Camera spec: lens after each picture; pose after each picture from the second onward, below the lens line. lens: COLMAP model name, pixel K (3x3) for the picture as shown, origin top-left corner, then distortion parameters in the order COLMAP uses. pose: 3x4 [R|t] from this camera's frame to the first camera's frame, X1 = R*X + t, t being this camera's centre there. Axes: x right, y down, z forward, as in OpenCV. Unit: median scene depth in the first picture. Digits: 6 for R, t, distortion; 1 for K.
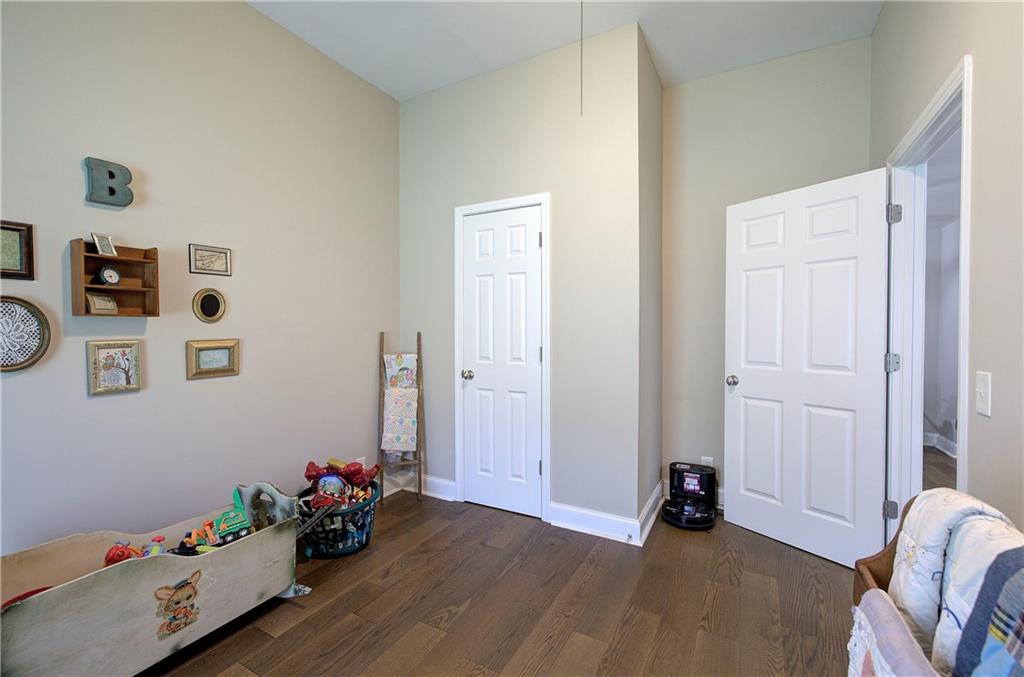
lens RADIAL K [[429.6, 0, 518.1], [0, 429.6, 338.6], [0, 0, 1]] dist [-0.012223, 0.000686]
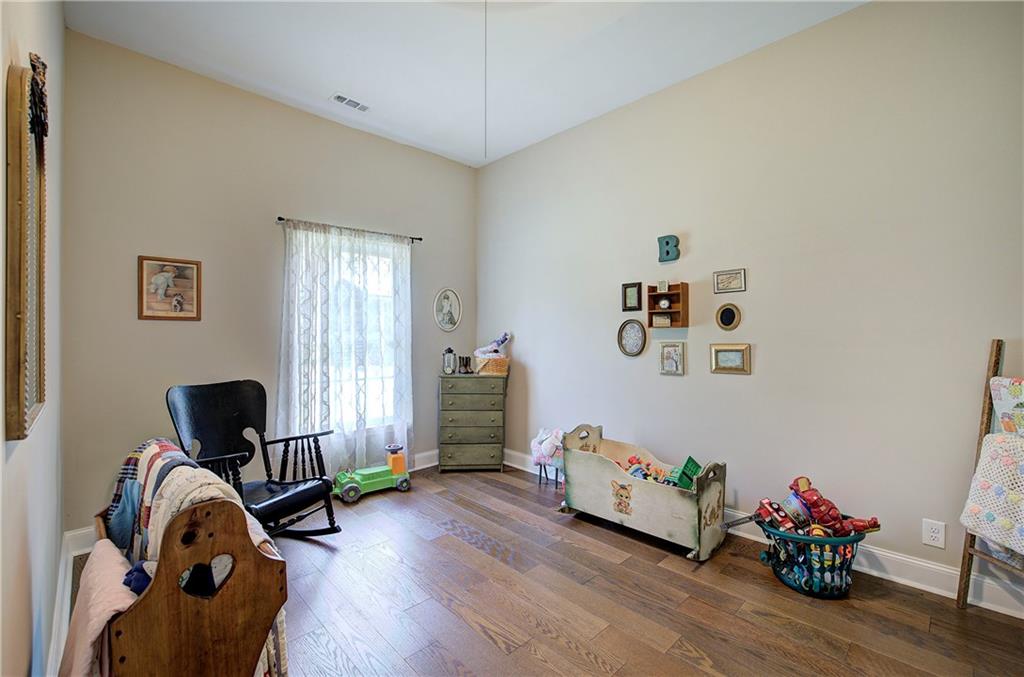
lens RADIAL K [[429.6, 0, 518.1], [0, 429.6, 338.6], [0, 0, 1]] dist [-0.012223, 0.000686]
pose [[-0.290024, 0.003650, -0.957013, 0.804565], [-0.021112, 0.999725, 0.010211, -0.014780], [0.956787, 0.023166, -0.289867, 0.909879]]
